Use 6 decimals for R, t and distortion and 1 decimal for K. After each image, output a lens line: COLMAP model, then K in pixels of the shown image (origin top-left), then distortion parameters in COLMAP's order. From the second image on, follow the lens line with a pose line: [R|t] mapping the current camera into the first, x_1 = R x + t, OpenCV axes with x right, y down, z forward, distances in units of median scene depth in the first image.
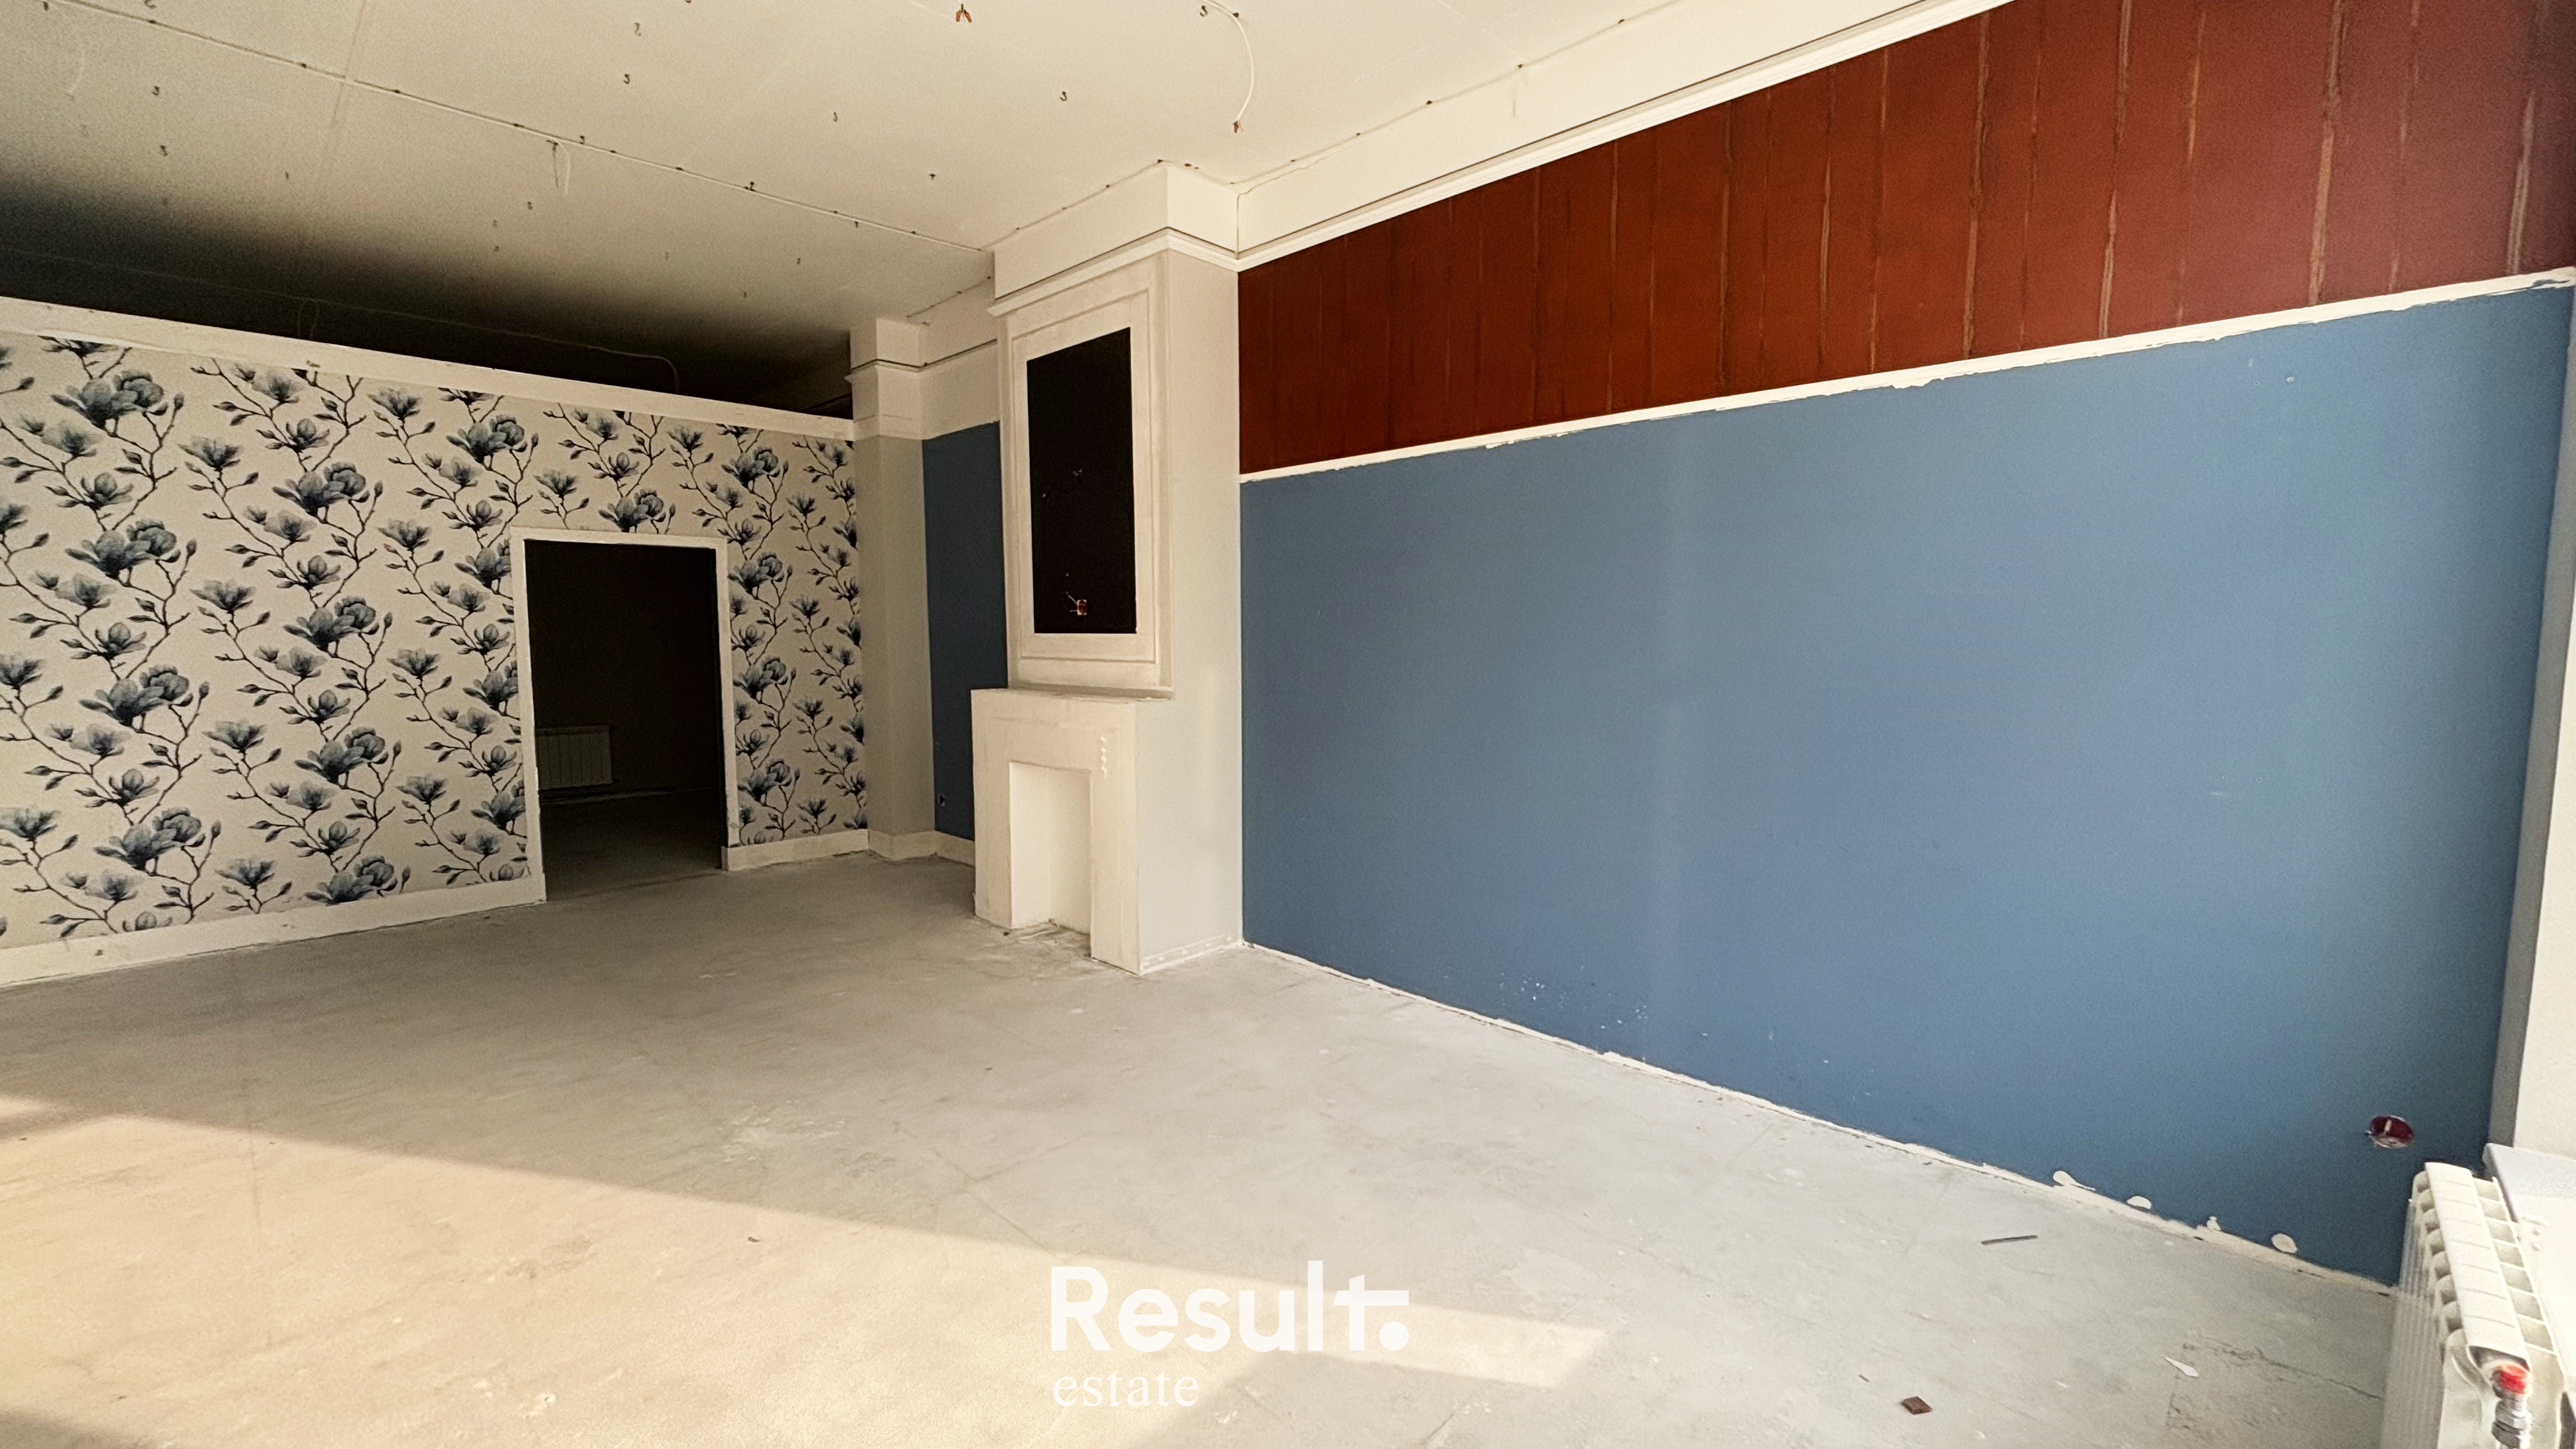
lens RADIAL K [[1034.3, 0, 1302.1], [0, 1034.3, 729.3], [0, 0, 1]] dist [-0.006077, 0.002183]
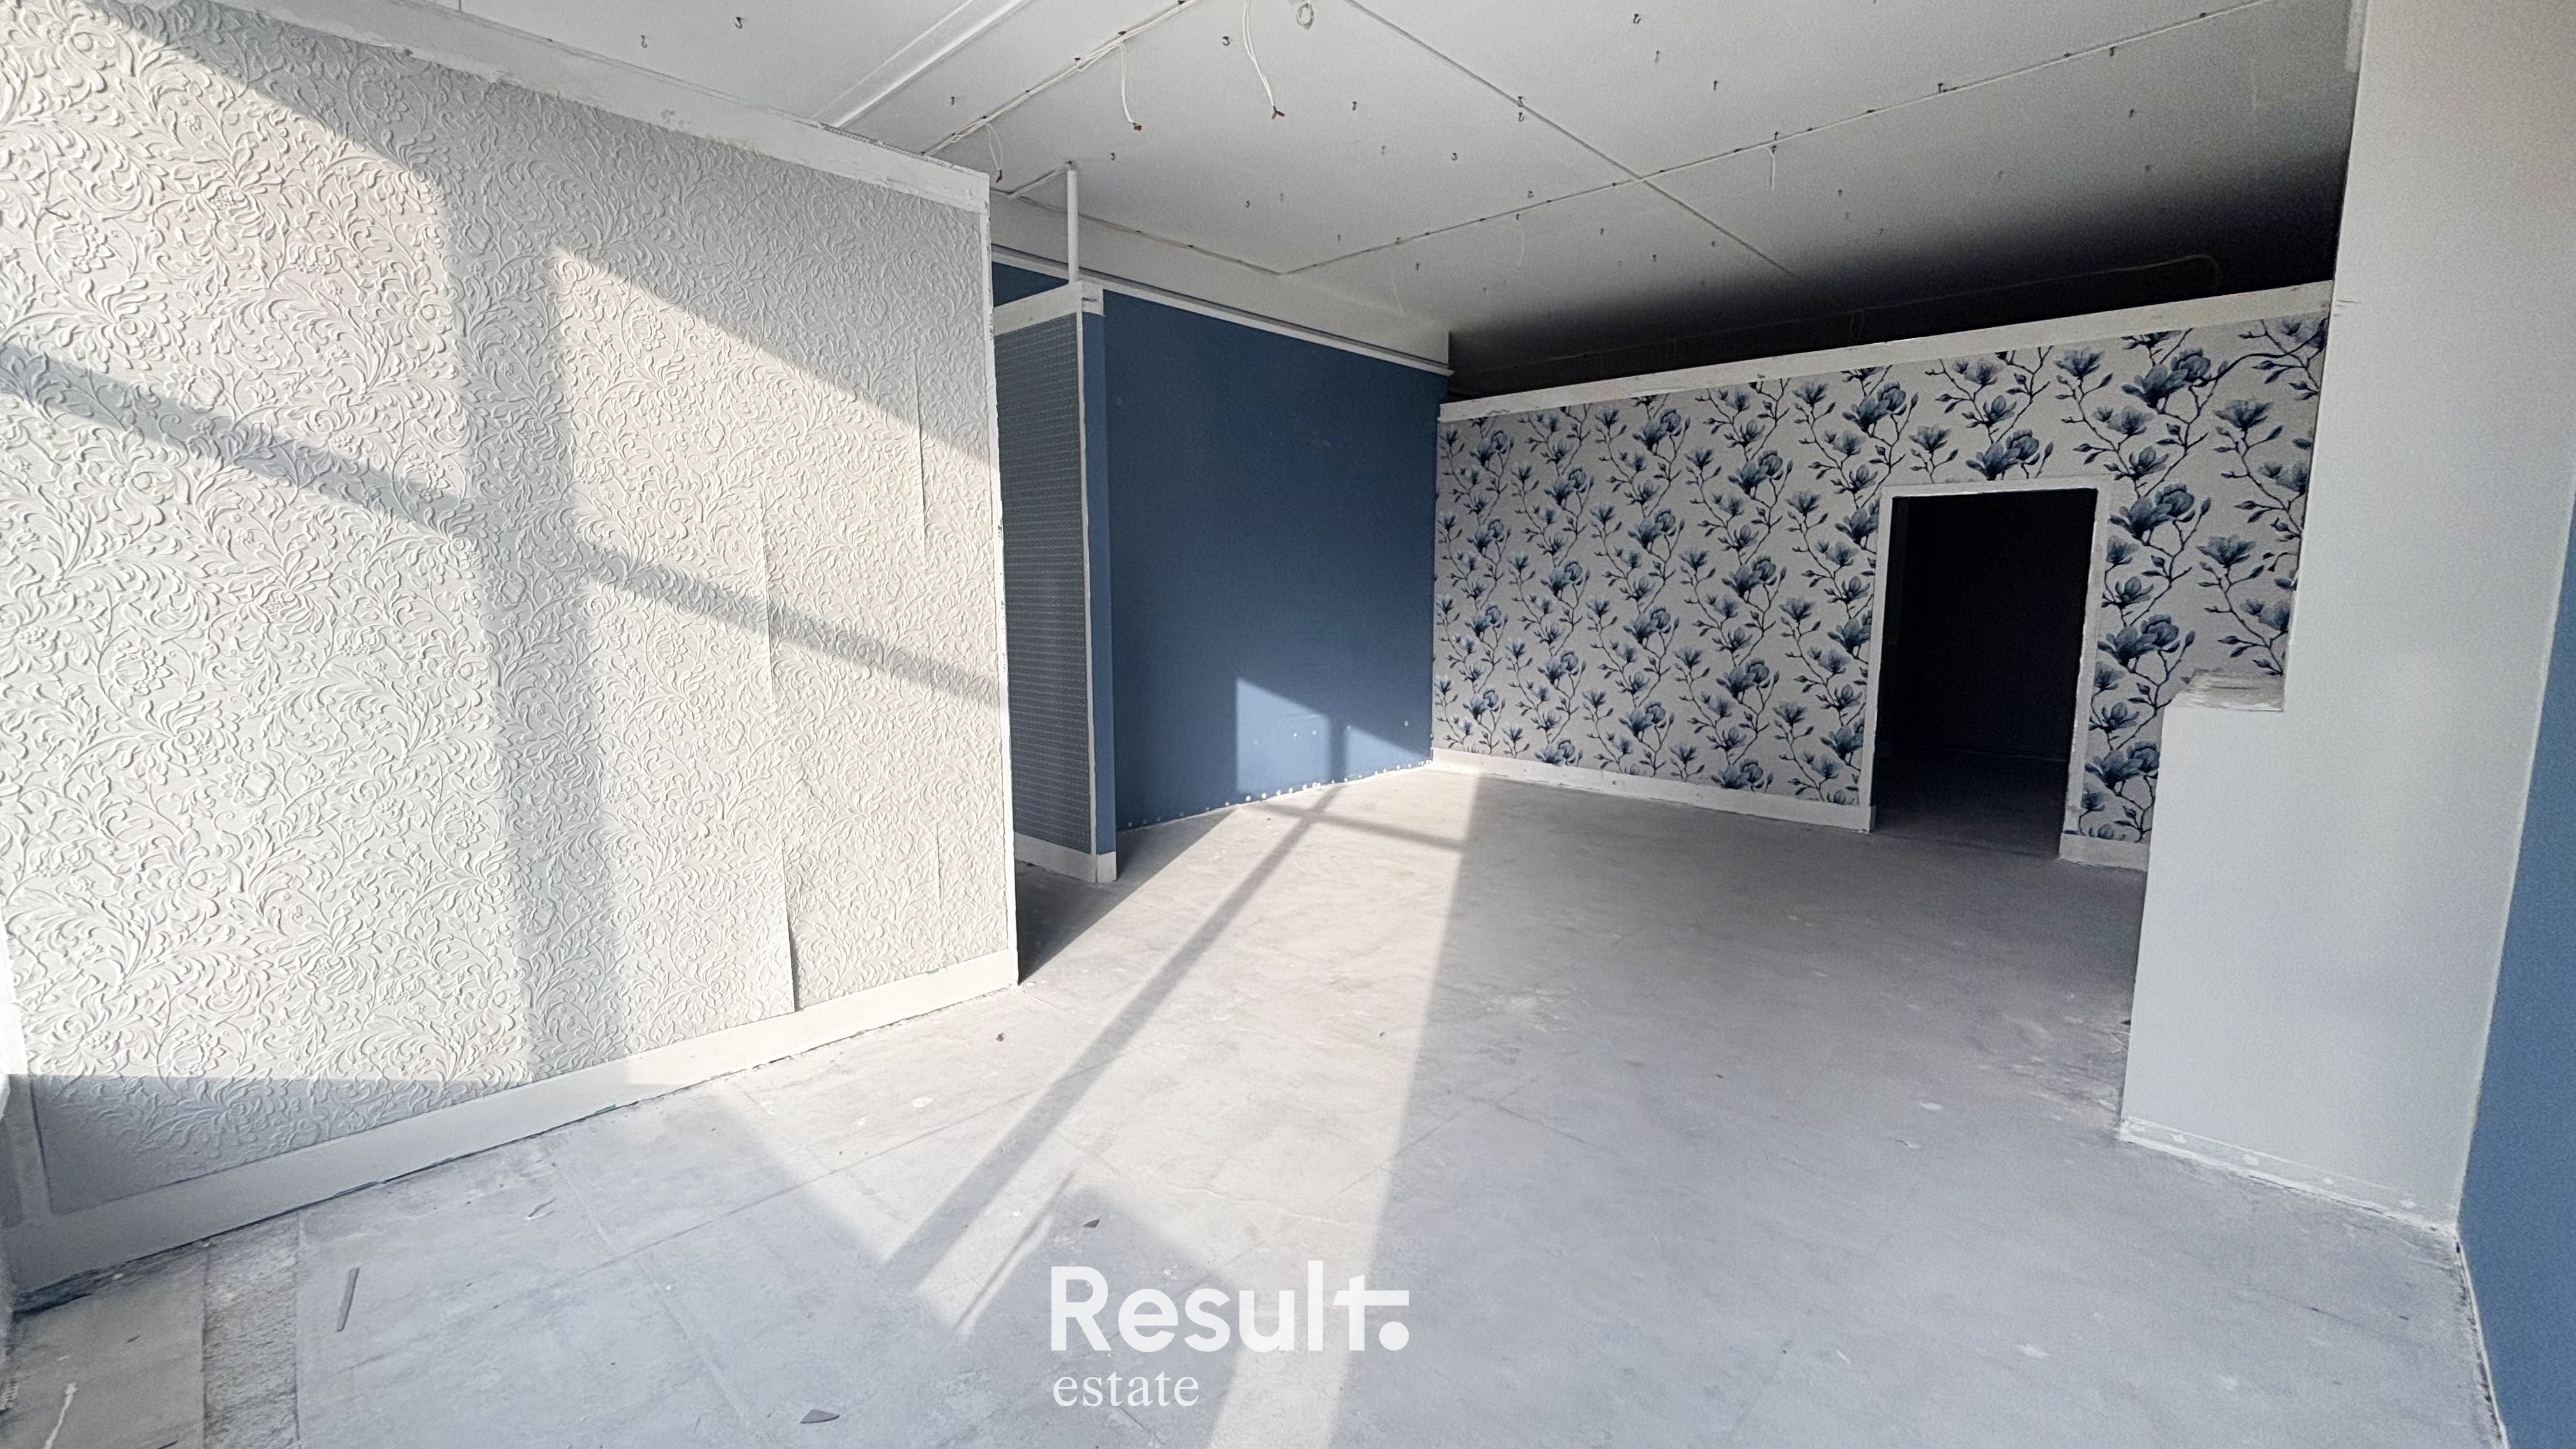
lens RADIAL K [[1034.3, 0, 1270.9], [0, 1034.3, 715.5], [0, 0, 1]] dist [-0.006077, 0.002183]
pose [[-0.009232, 0.129308, -0.991561, 0.352776], [-0.097555, 0.986757, 0.129590, -0.036345], [0.995187, 0.097928, 0.003505, 0.376816]]
